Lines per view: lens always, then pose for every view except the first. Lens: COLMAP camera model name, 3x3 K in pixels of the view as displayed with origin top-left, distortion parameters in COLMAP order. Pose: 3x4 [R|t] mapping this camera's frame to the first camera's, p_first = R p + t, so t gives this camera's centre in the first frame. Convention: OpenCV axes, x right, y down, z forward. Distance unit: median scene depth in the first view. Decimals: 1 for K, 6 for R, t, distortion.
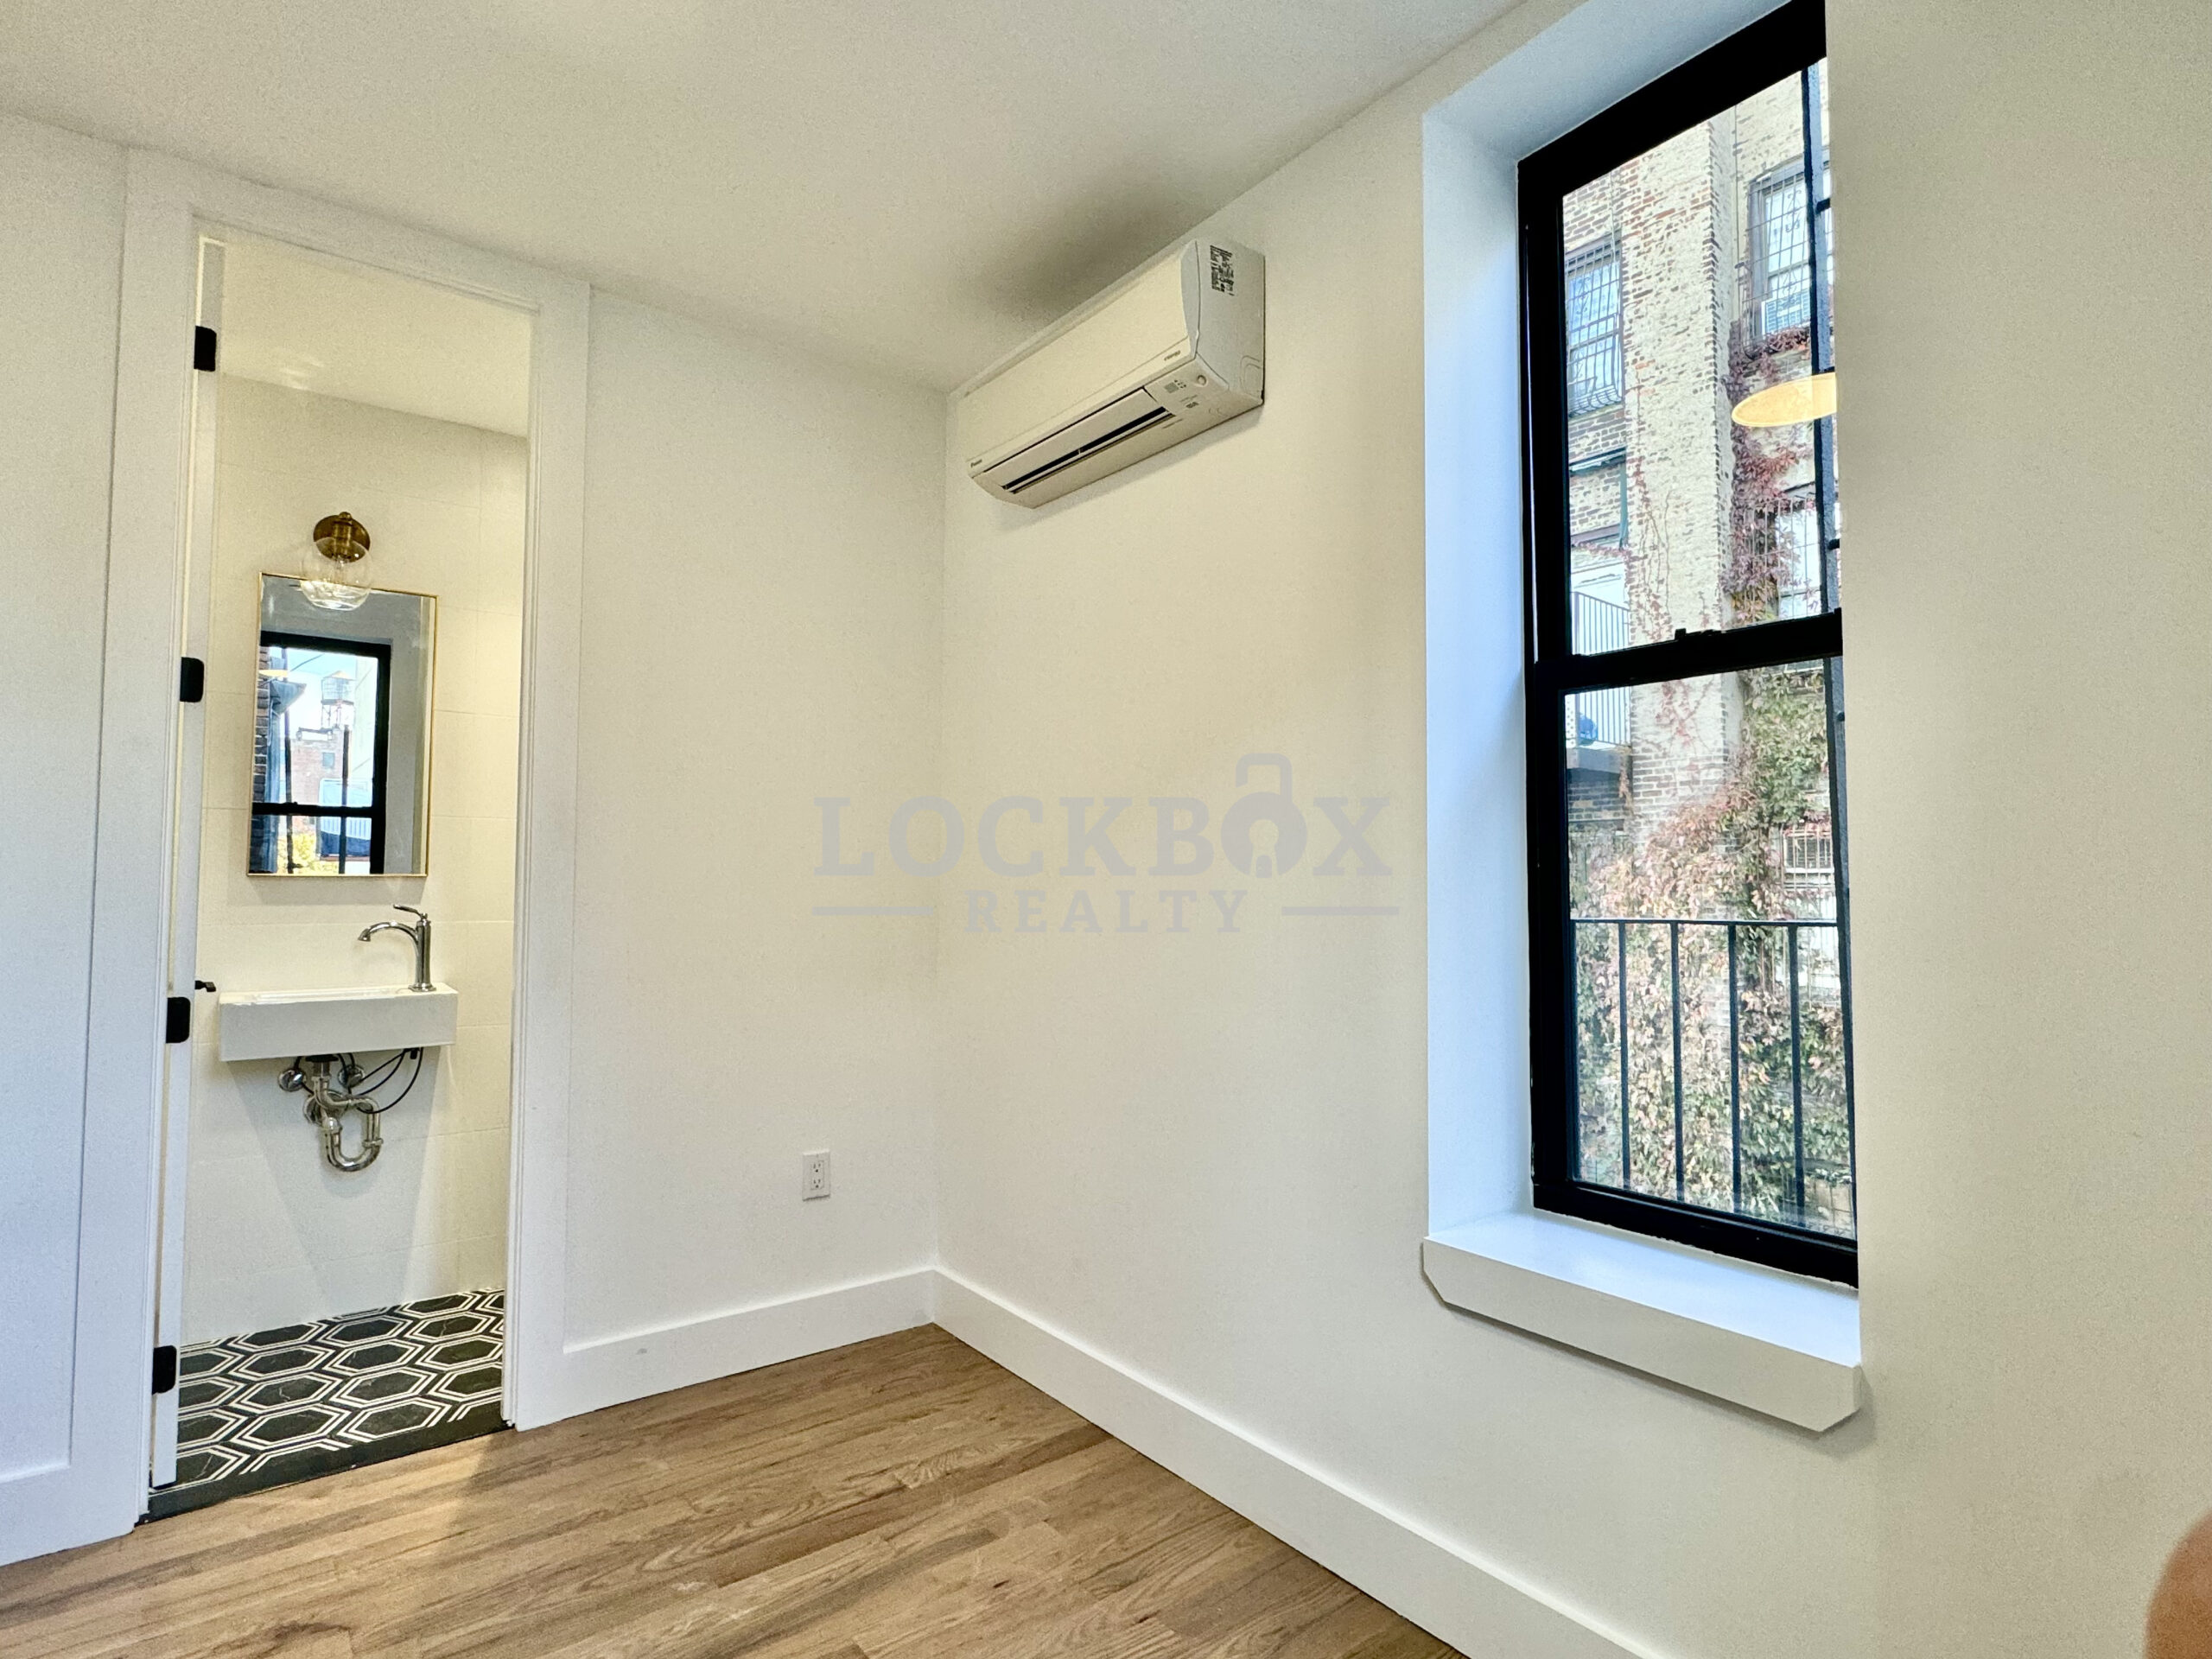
lens RADIAL K [[1176.2, 0, 1126.0], [0, 1176.2, 829.0], [0, 0, 1]] dist [0.000539, -0.000567]
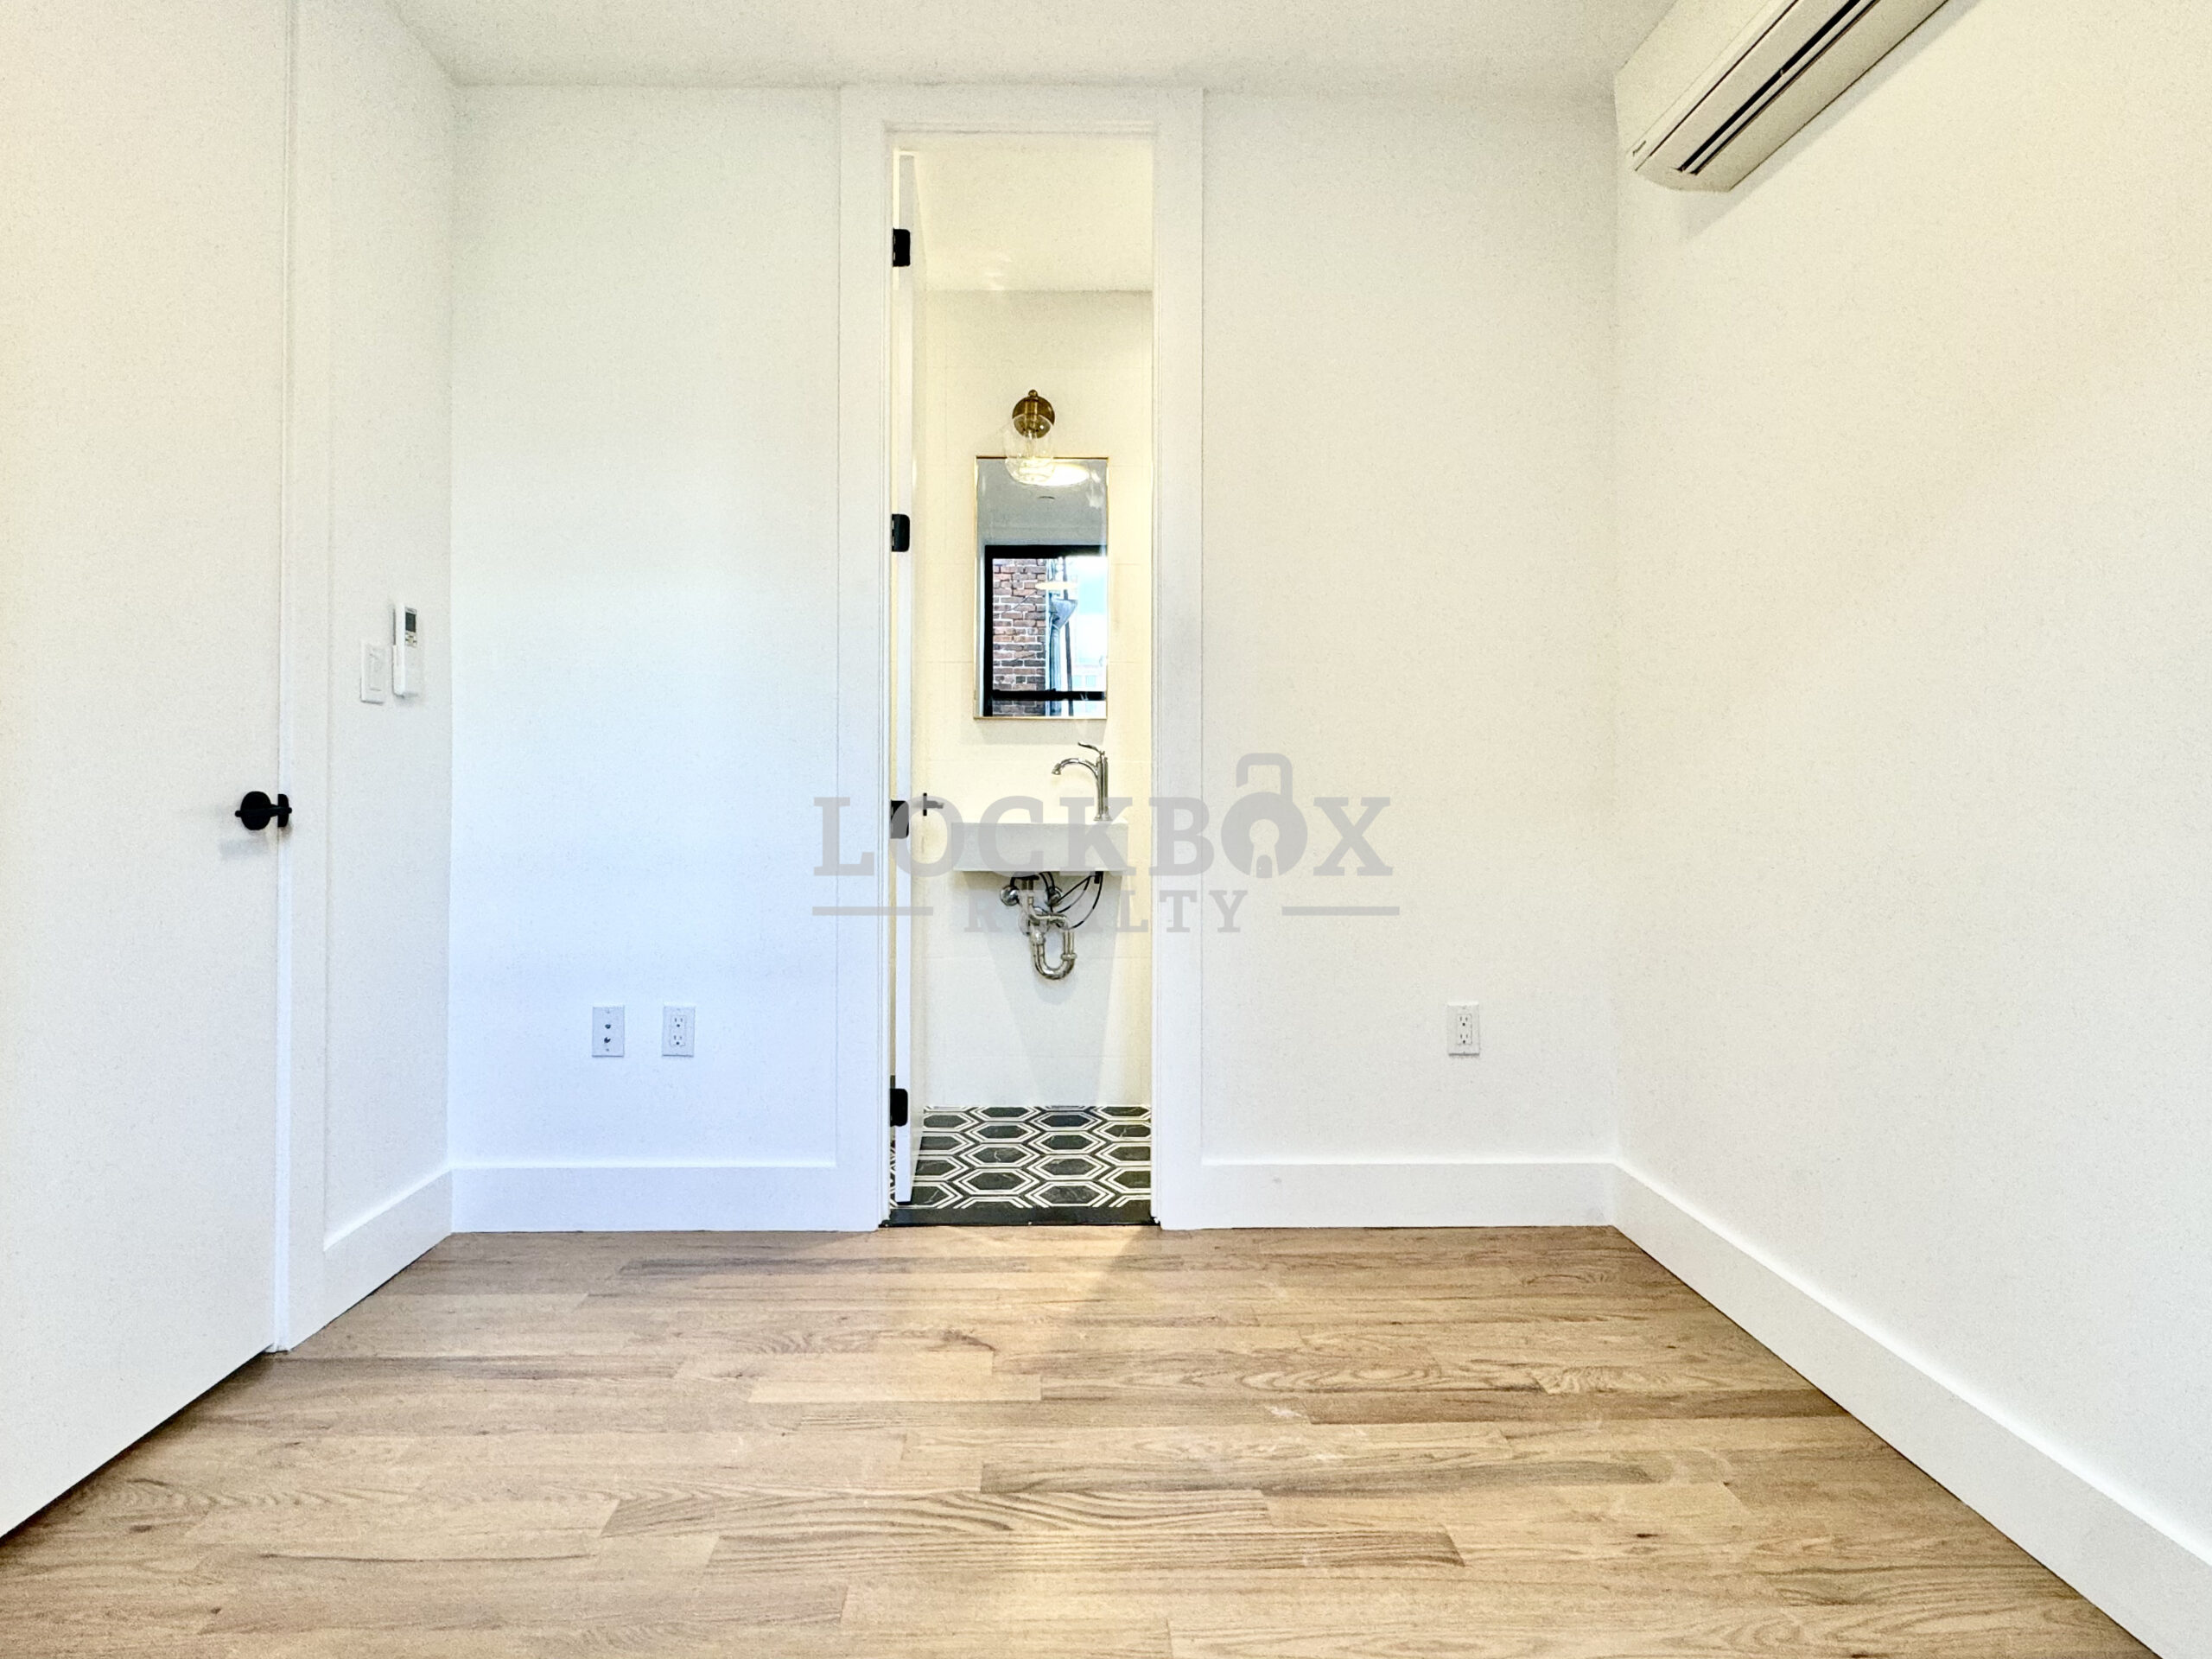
lens RADIAL K [[1176.2, 0, 1126.0], [0, 1176.2, 829.0], [0, 0, 1]] dist [0.000539, -0.000567]
pose [[0.790454, -0.007920, -0.612471, 0.093388], [0.030492, 0.999185, 0.026432, 0.131702], [0.611763, -0.039569, 0.790051, 0.176542]]
